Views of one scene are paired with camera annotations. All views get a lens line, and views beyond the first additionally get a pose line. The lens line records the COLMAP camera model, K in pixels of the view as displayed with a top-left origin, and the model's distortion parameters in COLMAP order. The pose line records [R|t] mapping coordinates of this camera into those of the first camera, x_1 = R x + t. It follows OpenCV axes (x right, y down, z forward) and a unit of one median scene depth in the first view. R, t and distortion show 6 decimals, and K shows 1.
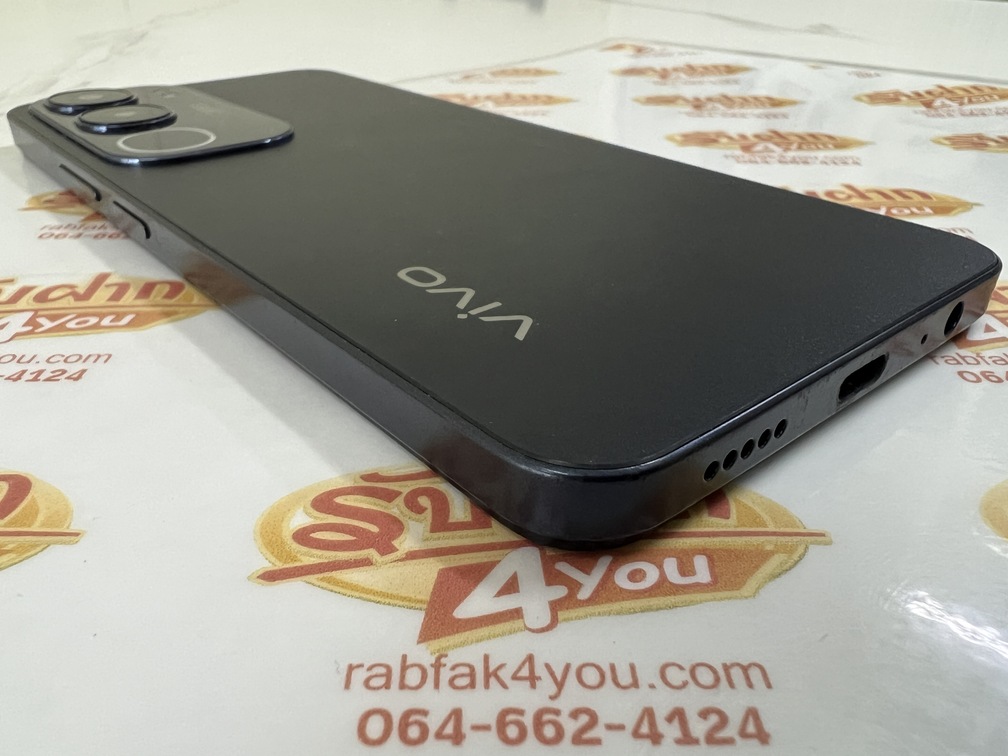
lens RADIAL K [[780.6, 0, 504.0], [0, 780.6, 378.0], [0, 0, 1]] dist [0.006730, -0.010758]
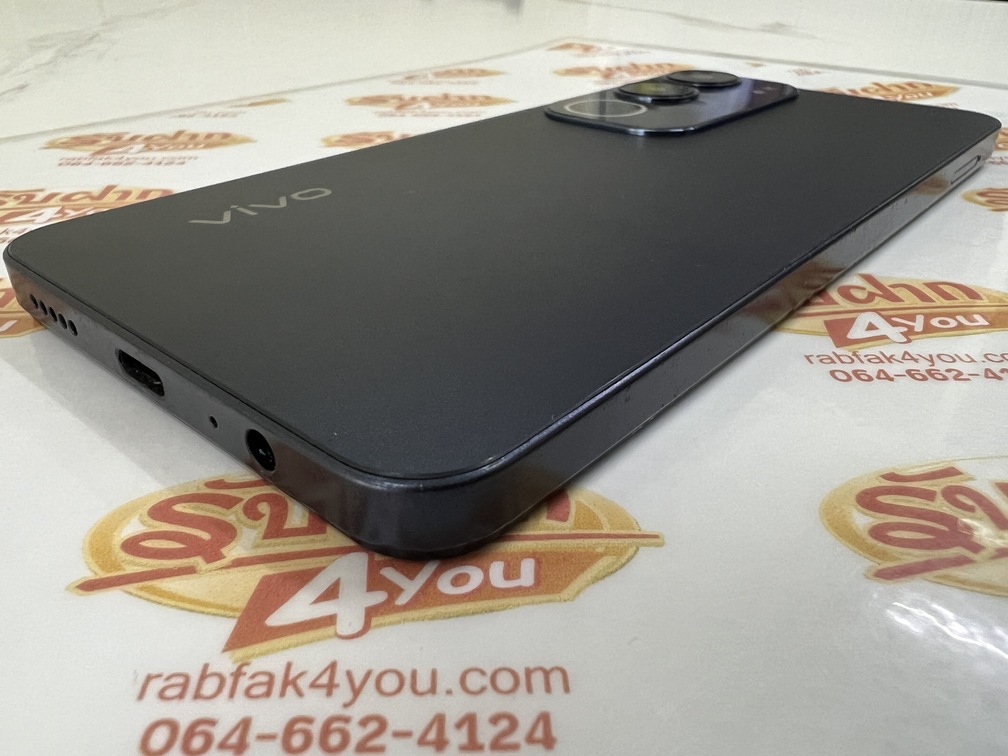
lens RADIAL K [[780.6, 0, 504.0], [0, 780.6, 378.0], [0, 0, 1]] dist [0.006730, -0.010758]
pose [[0.999894, -0.011308, 0.009187, 0.208238], [0.011303, 0.999936, 0.000586, -0.004231], [-0.009193, -0.000482, 0.999958, 0.003971]]
